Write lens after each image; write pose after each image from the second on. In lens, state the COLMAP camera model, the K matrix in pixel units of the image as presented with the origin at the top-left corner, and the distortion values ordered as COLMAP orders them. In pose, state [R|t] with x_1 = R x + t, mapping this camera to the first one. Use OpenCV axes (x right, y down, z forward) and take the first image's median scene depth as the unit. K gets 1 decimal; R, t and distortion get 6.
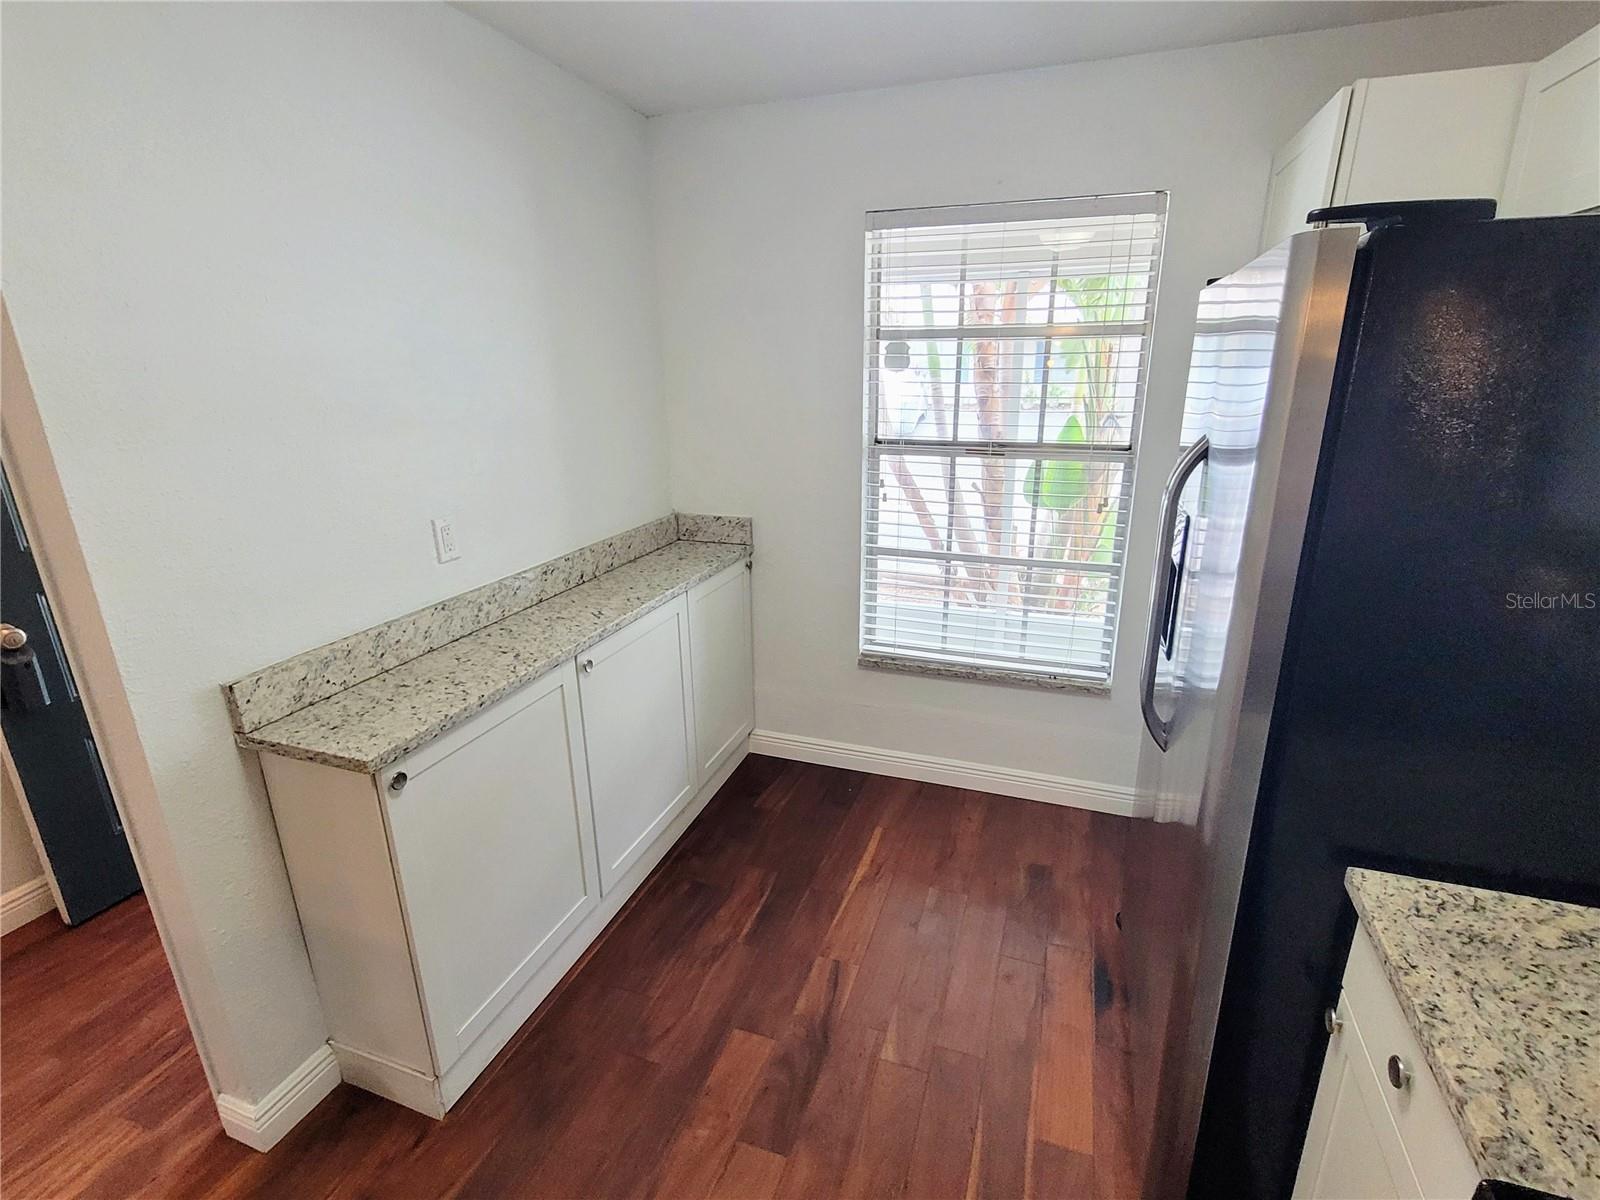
lens RADIAL K [[758.1, 0, 802.6], [0, 758.1, 599.9], [0, 0, 1]] dist [0.008561, -0.004459]
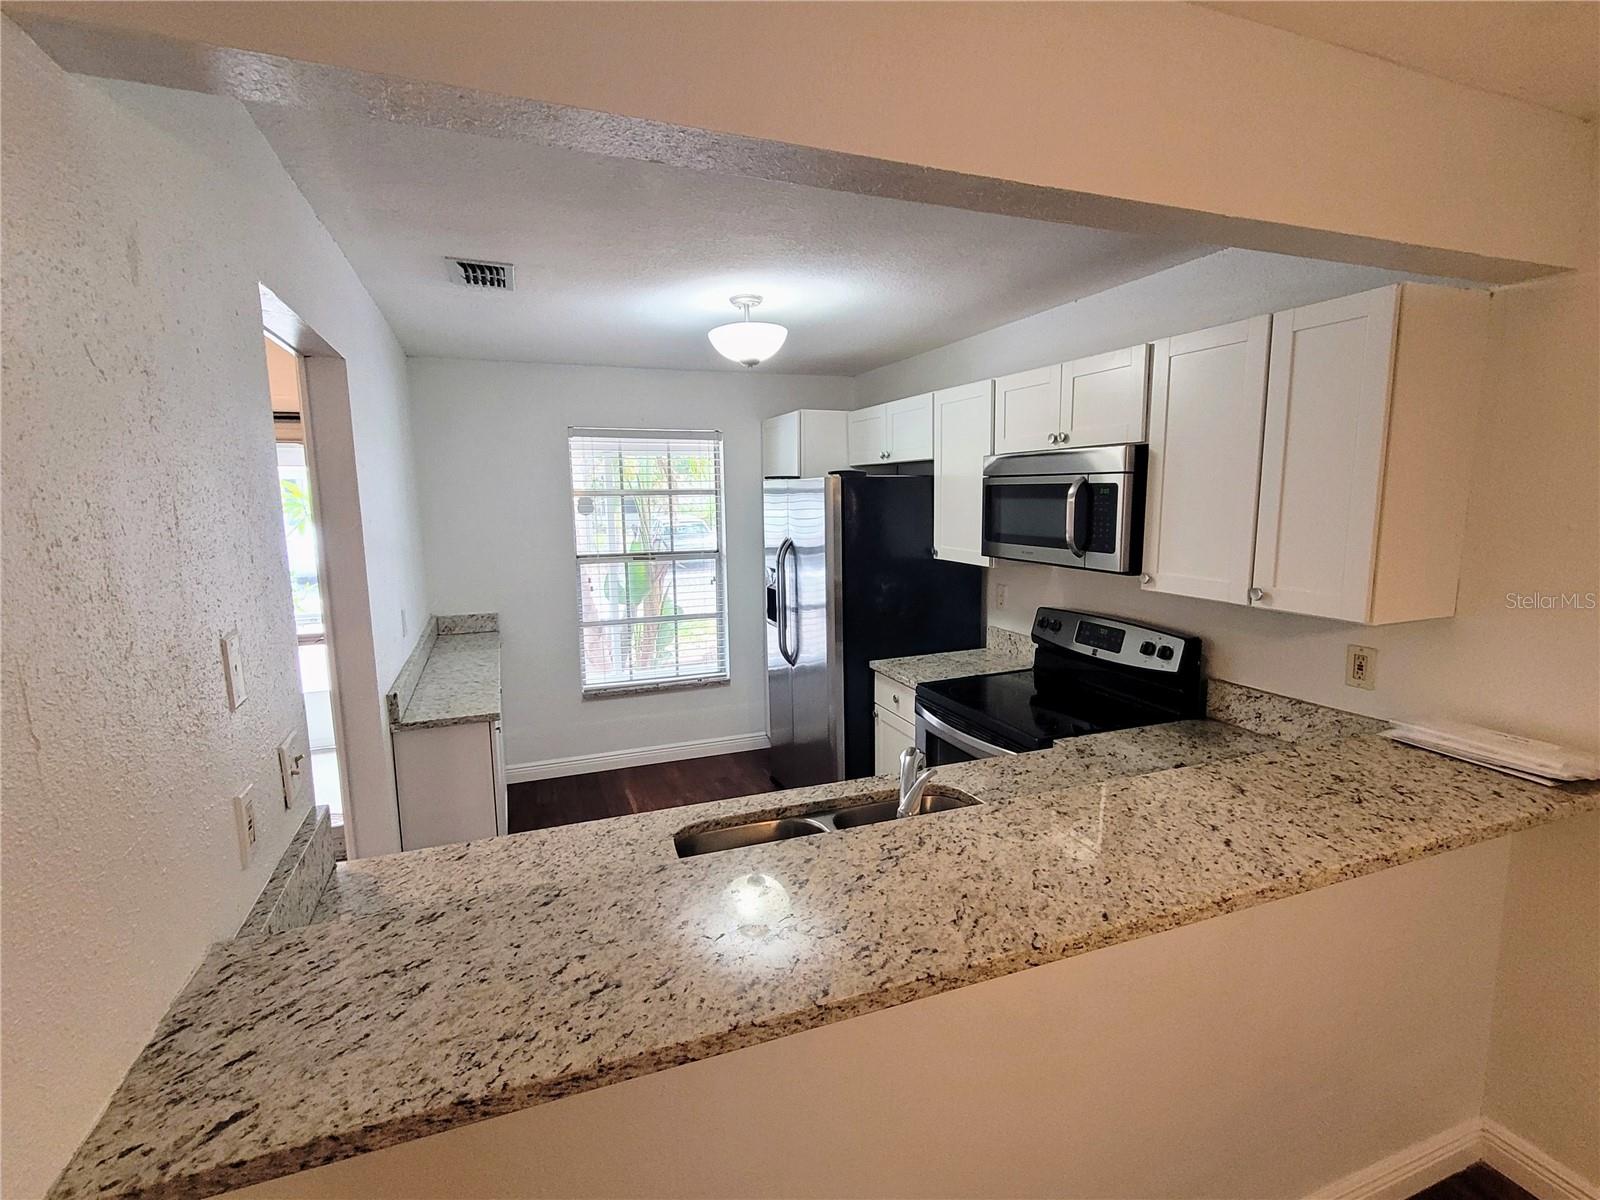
lens RADIAL K [[758.1, 0, 802.6], [0, 758.1, 599.9], [0, 0, 1]] dist [0.008561, -0.004459]
pose [[0.754785, -0.090836, 0.649653, -0.619749], [0.201298, 0.974656, -0.097596, 0.140686], [-0.624323, 0.204438, 0.753940, -0.518626]]
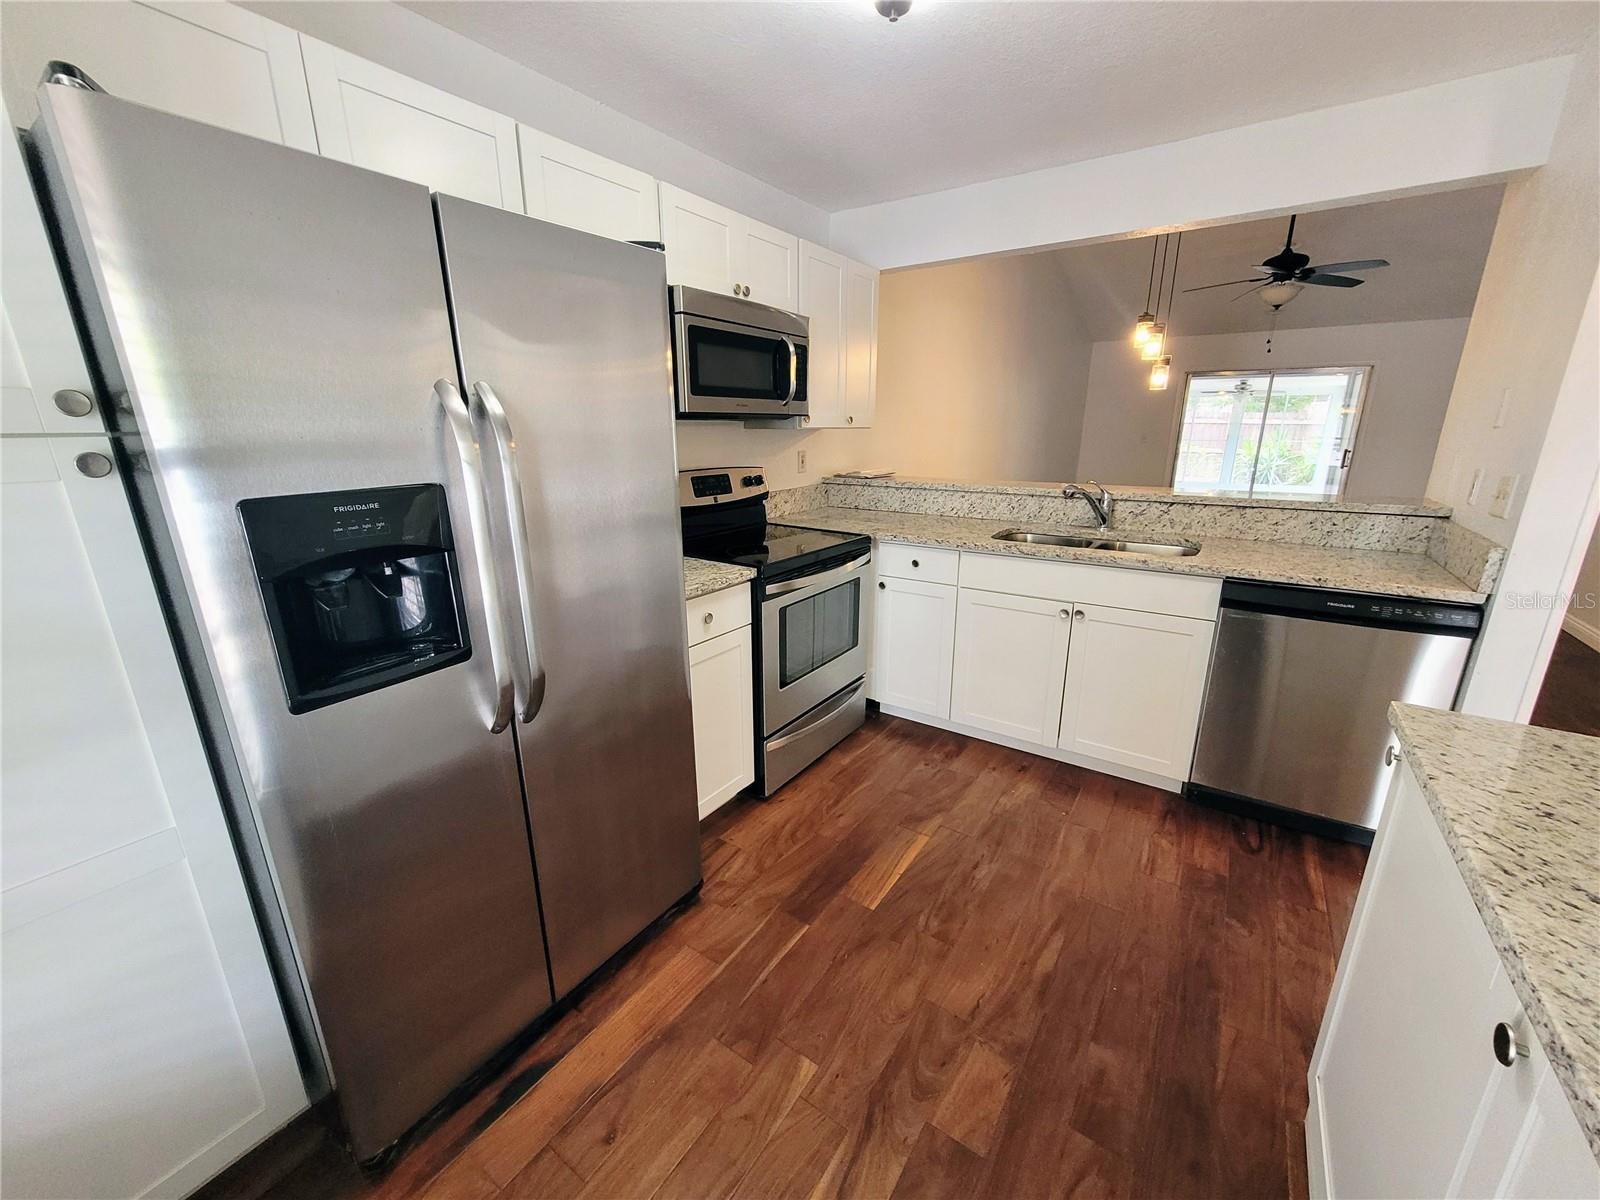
lens RADIAL K [[627.2, 0, 800.0], [0, 627.2, 600.0], [0, 0, 1]] dist [0.003698, 0.000127]
pose [[-0.965640, -0.056221, 0.253729, -0.027059], [0.091878, 0.839419, 0.535663, -0.192360], [-0.243100, 0.540569, -0.805411, 0.878266]]
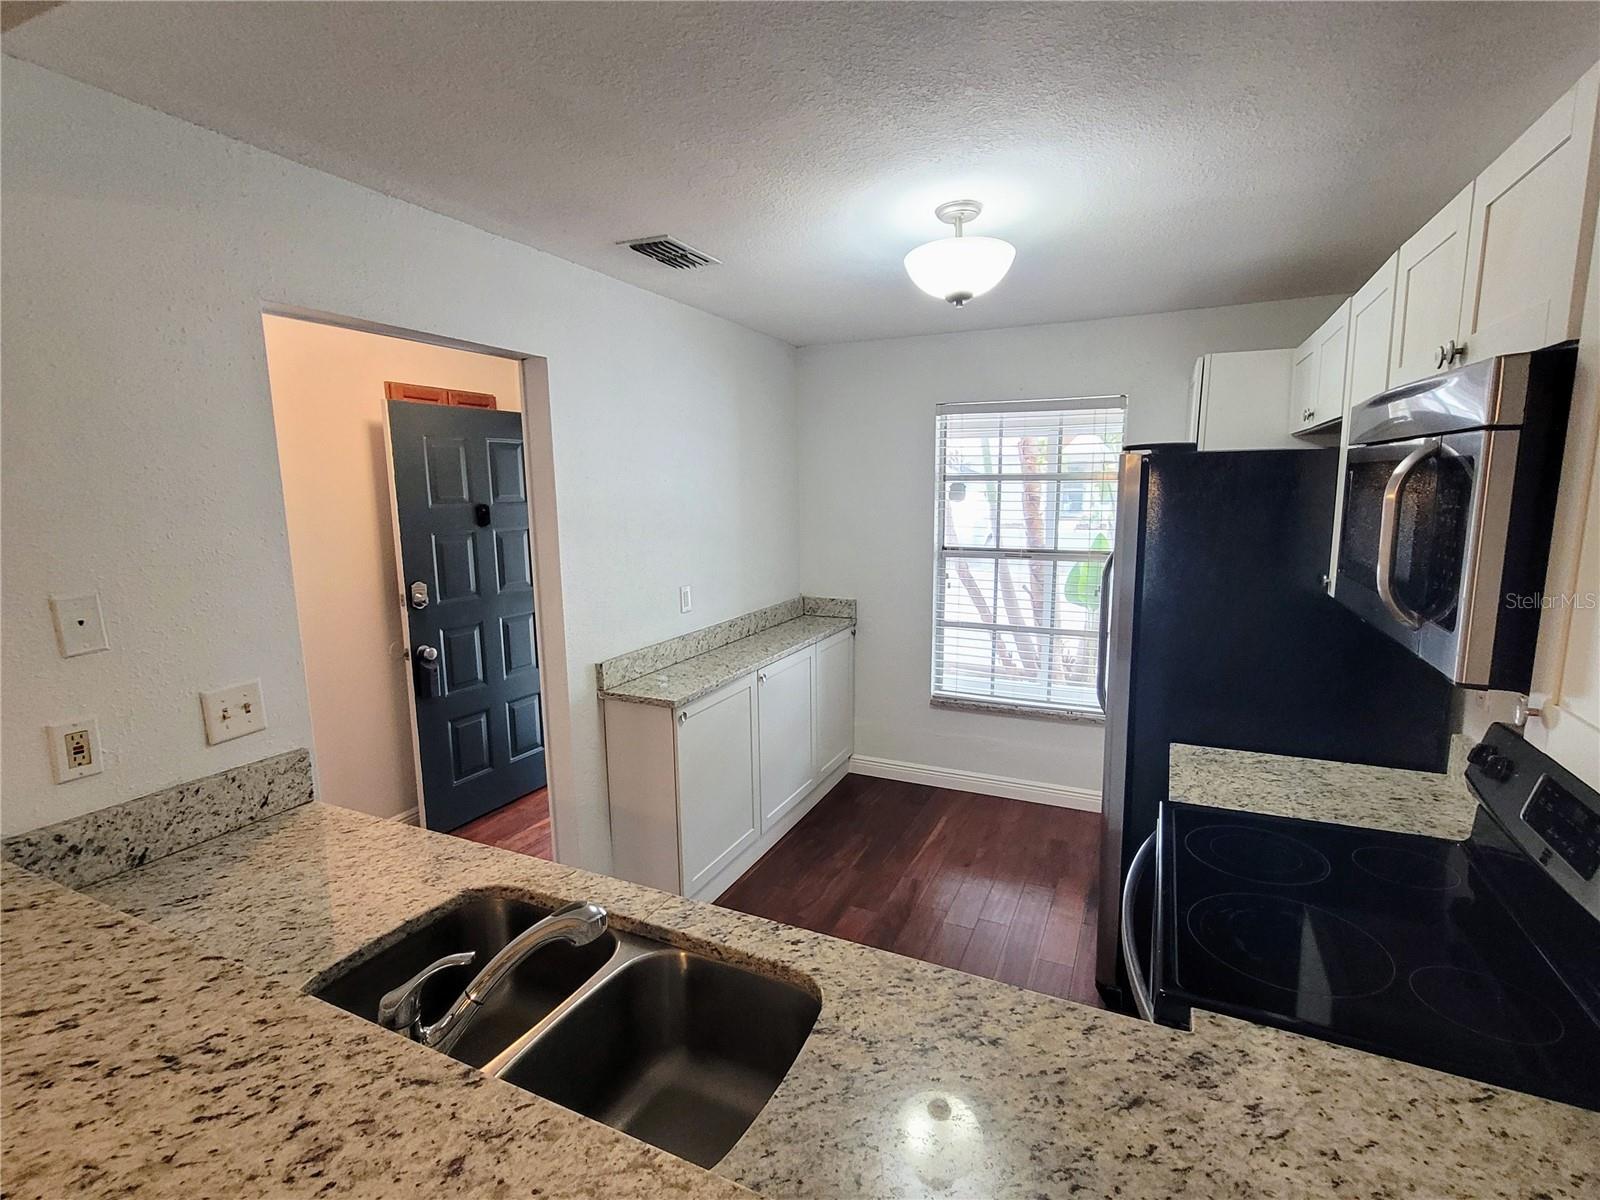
lens RADIAL K [[758.1, 0, 802.6], [0, 758.1, 599.9], [0, 0, 1]] dist [0.008561, -0.004459]
pose [[0.995418, 0.015198, -0.094403, -0.034760], [-0.029276, 0.988315, -0.149591, 0.120891], [0.091026, 0.151669, 0.984231, -0.466820]]
